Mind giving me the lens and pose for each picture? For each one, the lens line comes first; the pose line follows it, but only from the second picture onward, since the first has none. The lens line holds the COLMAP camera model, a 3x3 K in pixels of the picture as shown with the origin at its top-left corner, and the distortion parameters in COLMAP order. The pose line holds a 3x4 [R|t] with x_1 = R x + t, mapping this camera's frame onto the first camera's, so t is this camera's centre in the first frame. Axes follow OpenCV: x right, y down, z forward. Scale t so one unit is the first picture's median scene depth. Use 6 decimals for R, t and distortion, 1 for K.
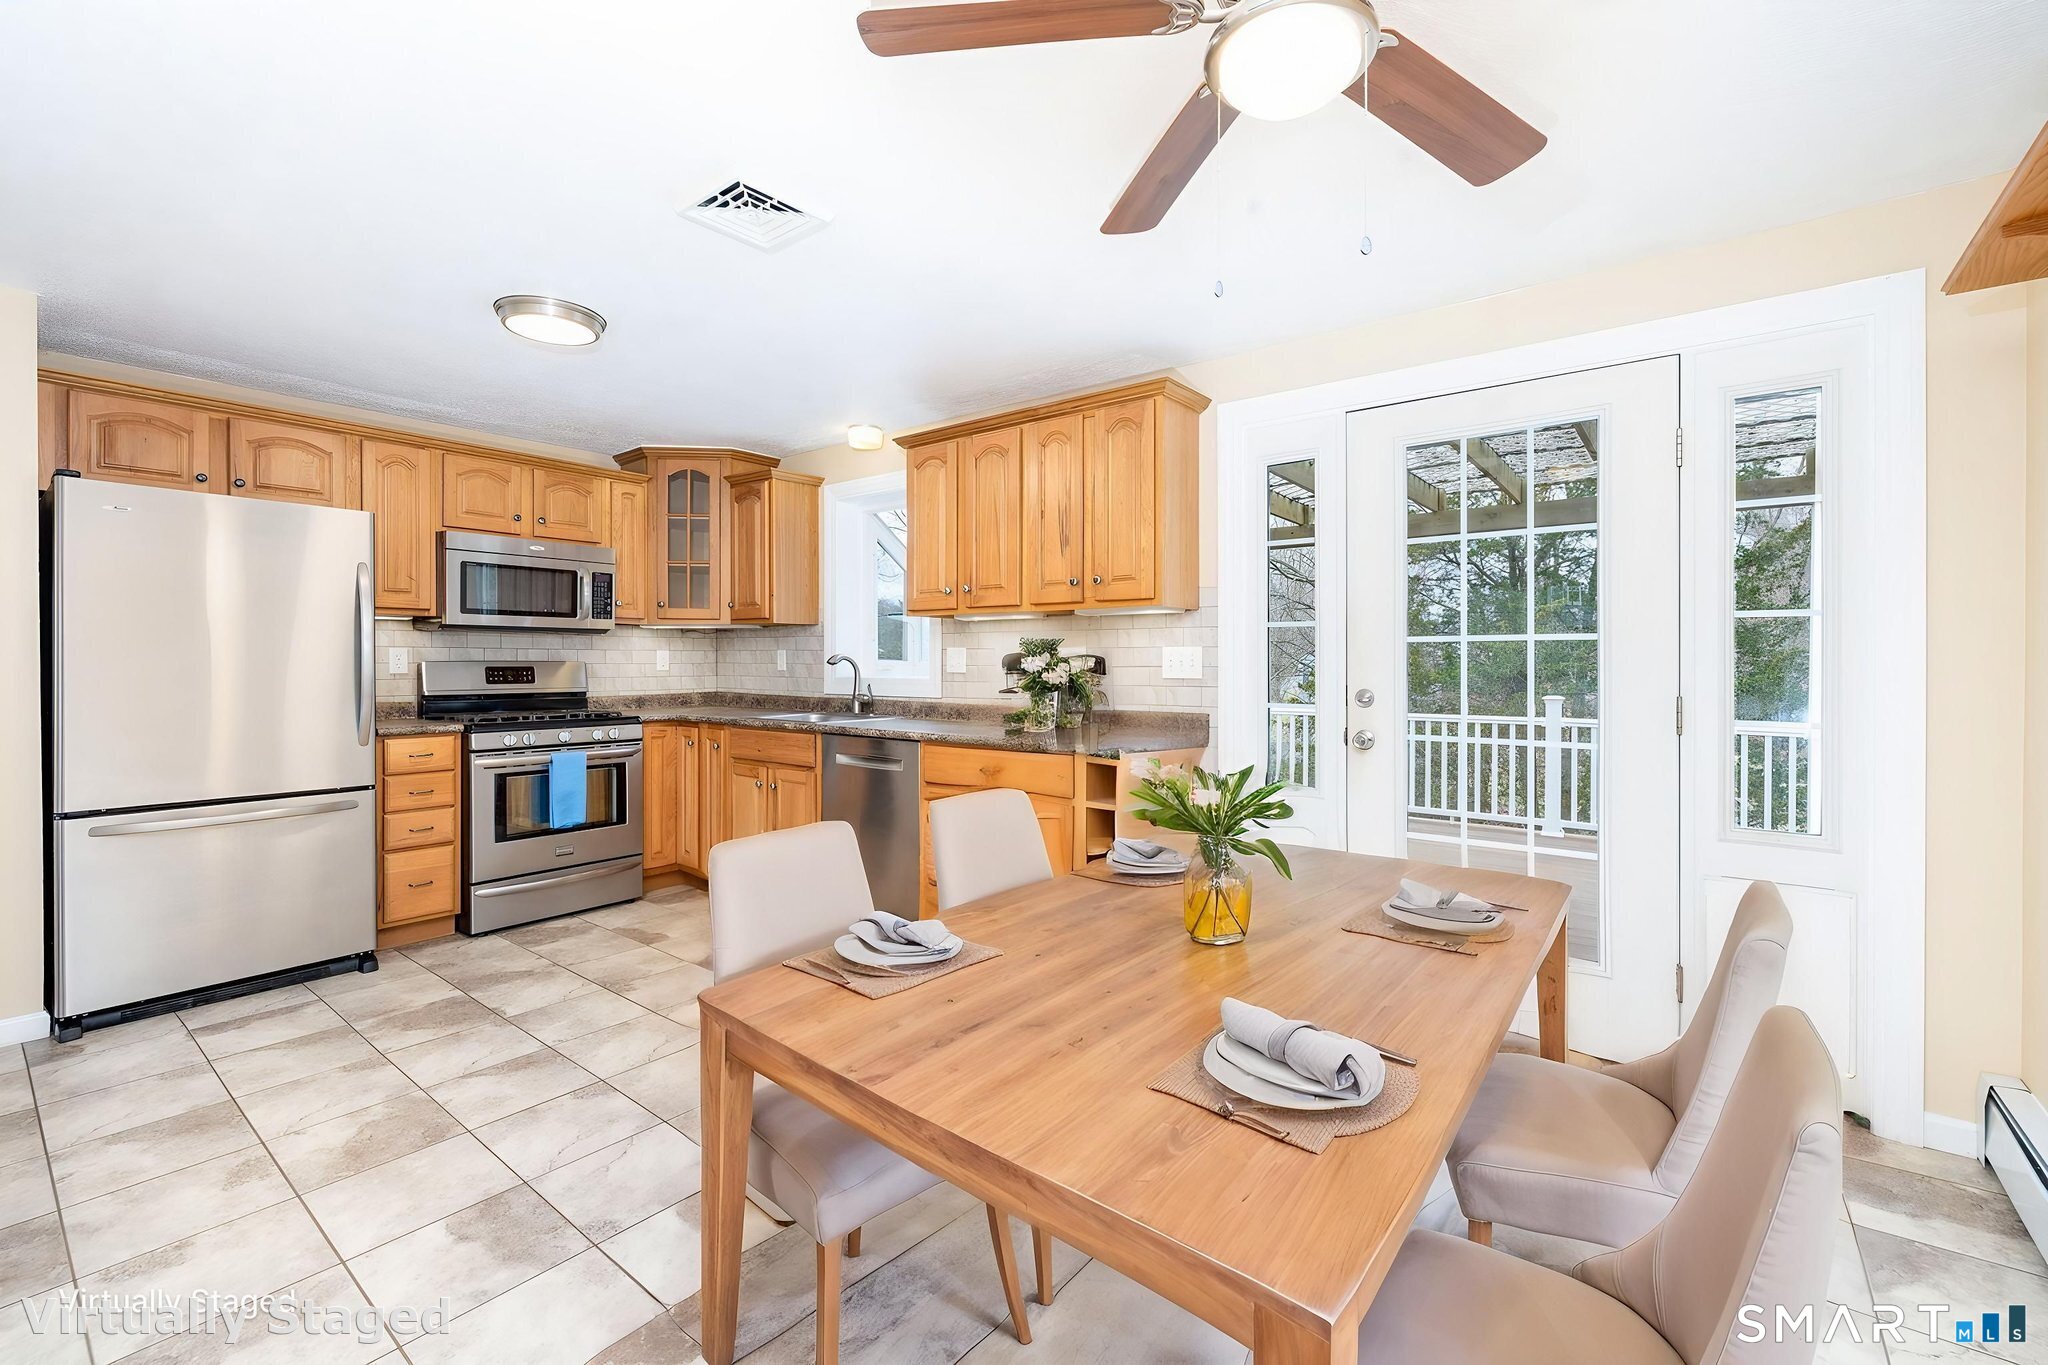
lens RADIAL K [[869.7, 0, 1015.9], [0, 869.7, 671.1], [0, 0, 1]] dist [-0.001335, 0.000056]
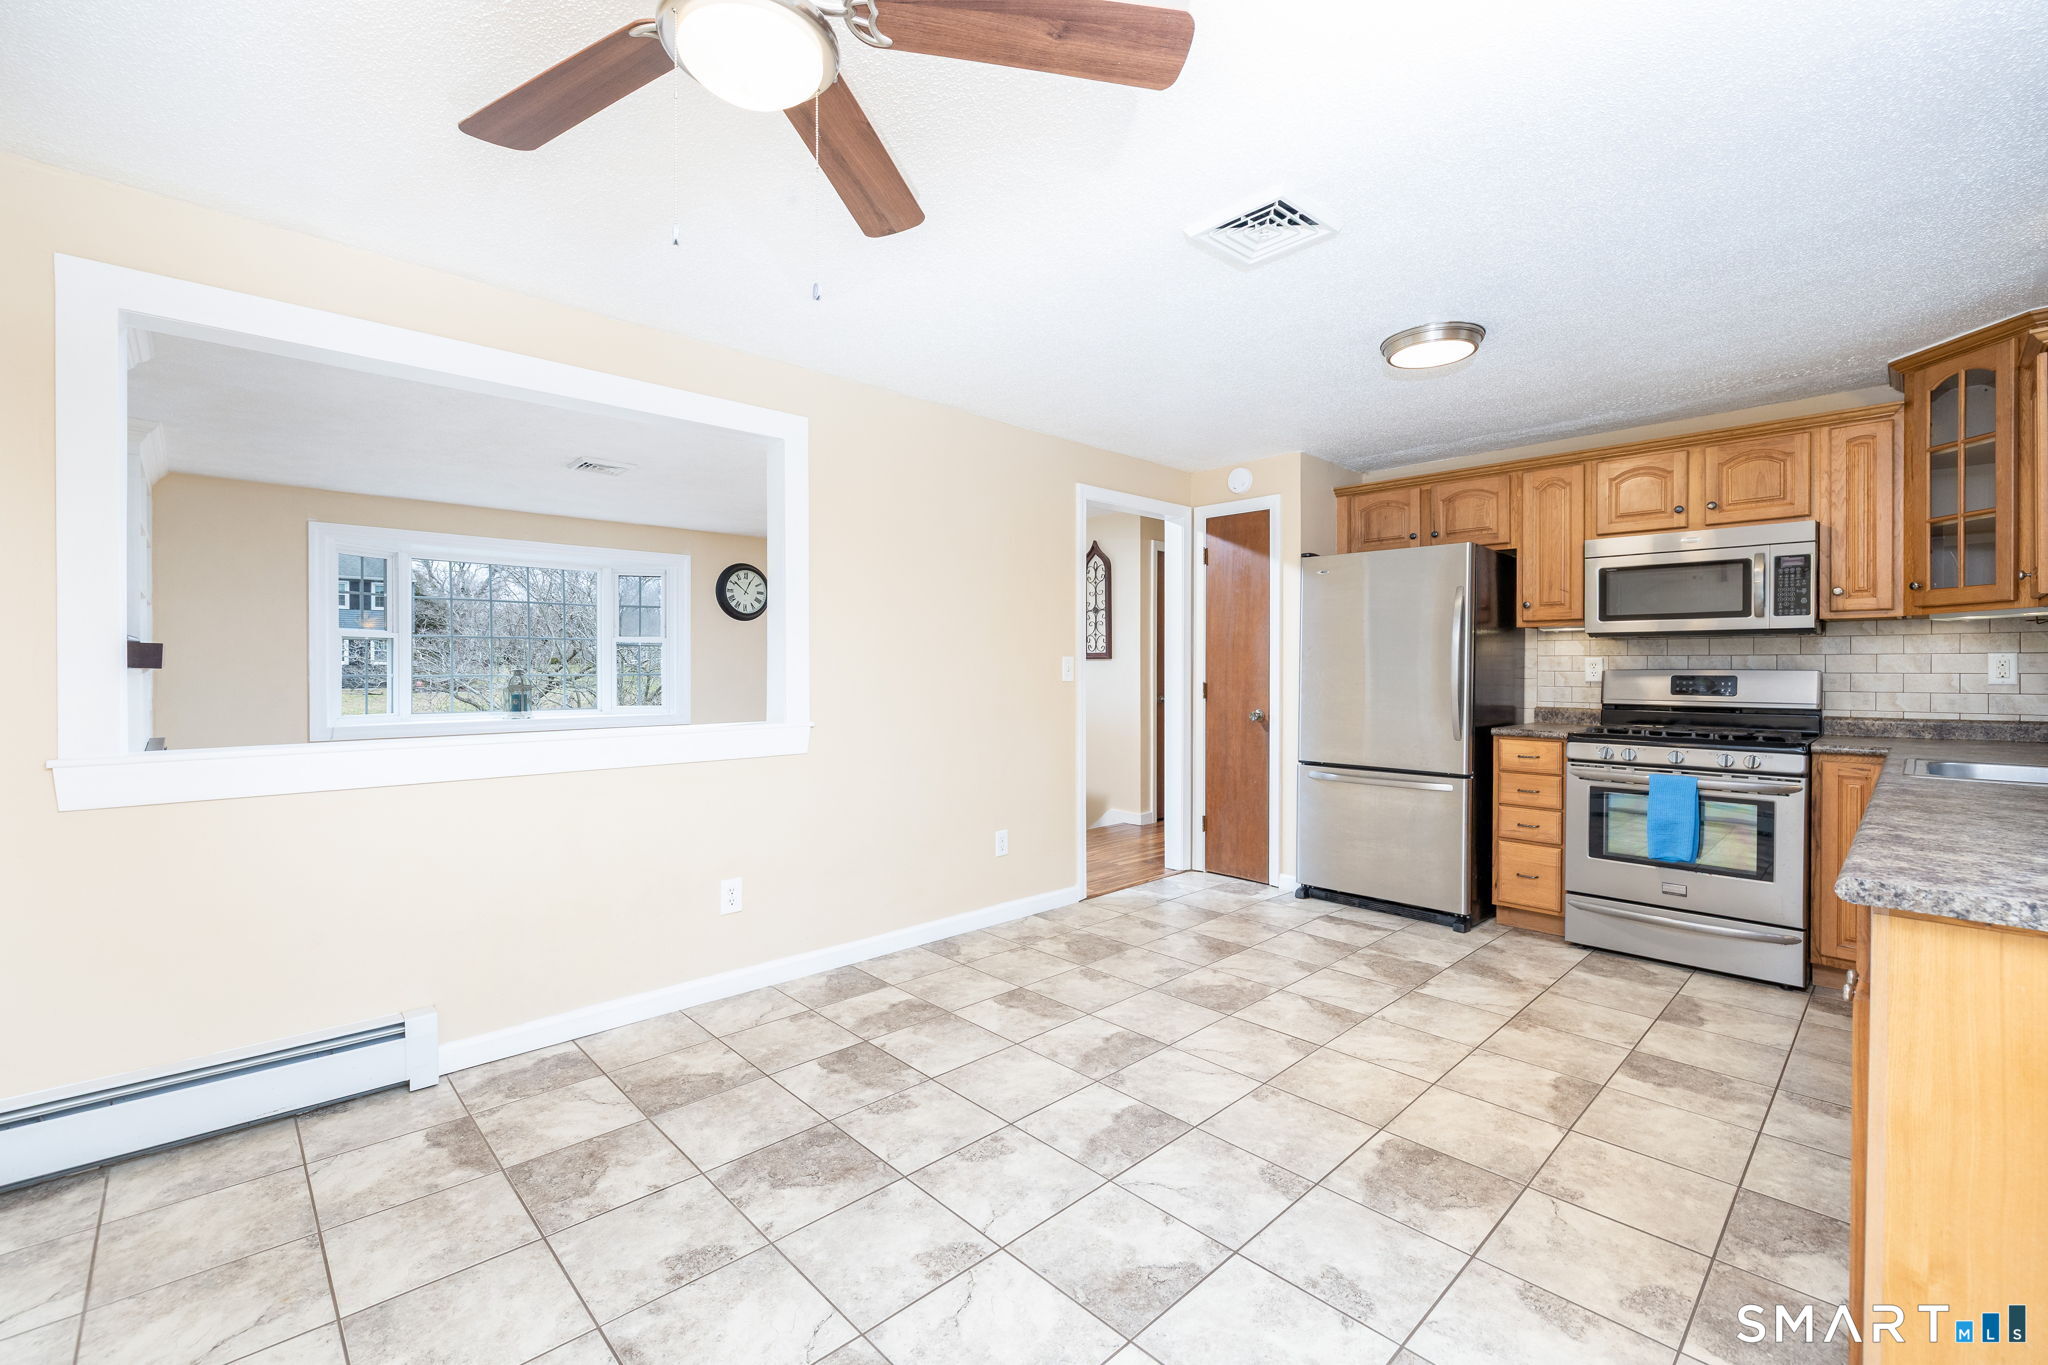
lens RADIAL K [[869.7, 0, 1039.8], [0, 869.7, 672.4], [0, 0, 1]] dist [-0.001335, 0.000056]
pose [[-0.127717, 0.002447, -0.991808, 0.495378], [-0.014264, 0.999889, 0.004303, -0.003467], [0.991708, 0.014697, -0.127668, 0.578092]]
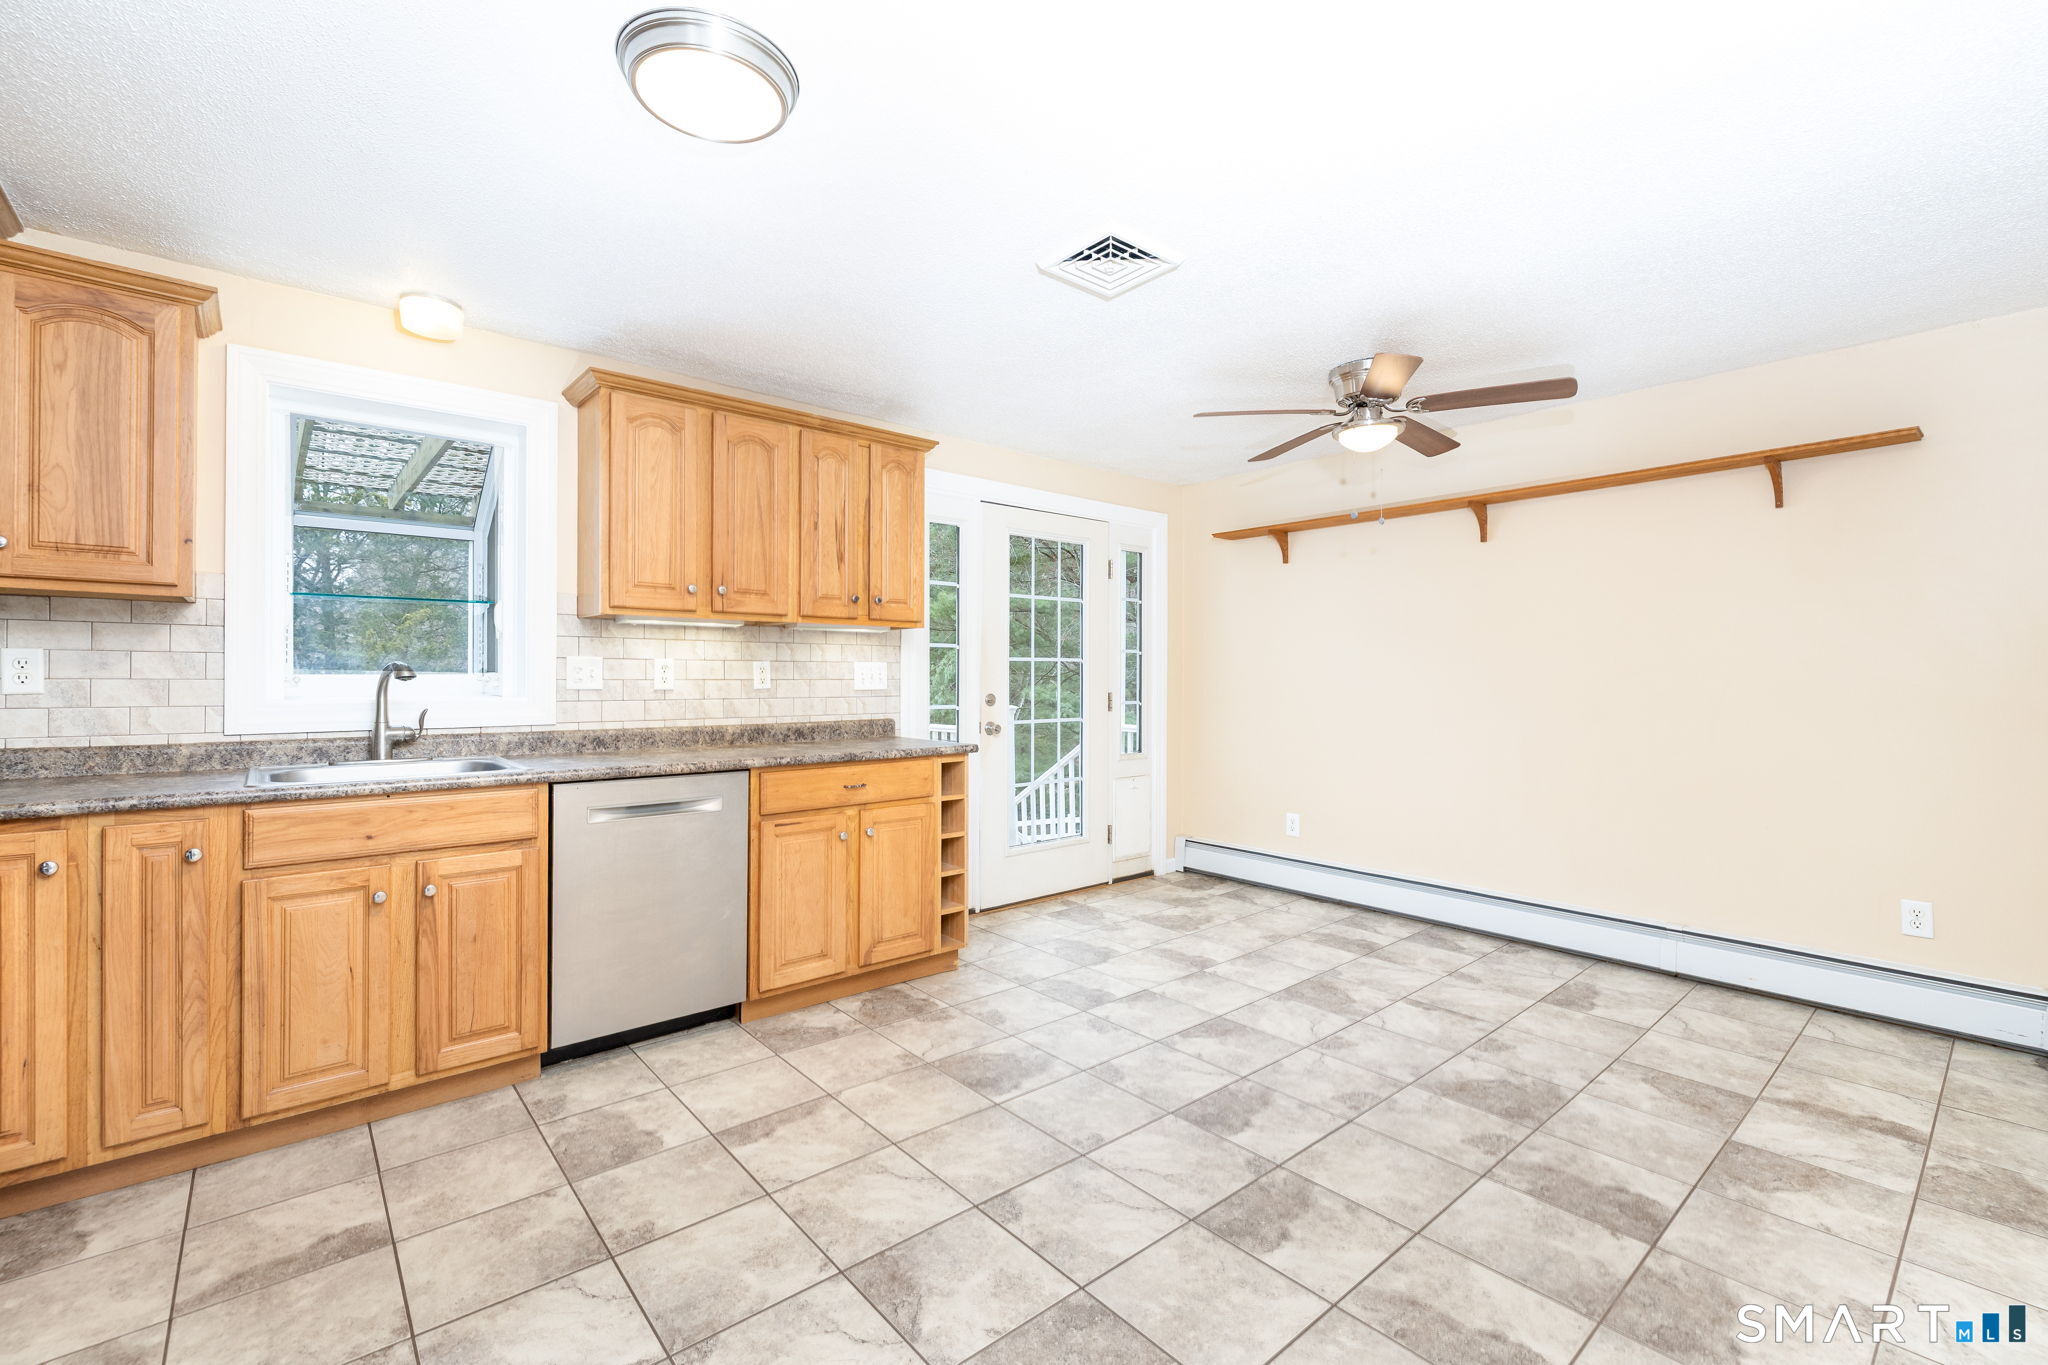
lens RADIAL K [[869.7, 0, 1026.0], [0, 869.7, 677.0], [0, 0, 1]] dist [-0.001335, 0.000056]
pose [[0.192124, -0.005091, 0.981358, -0.923770], [0.009141, 0.999952, 0.003398, -0.010735], [-0.981328, 0.008318, 0.192161, 0.593386]]
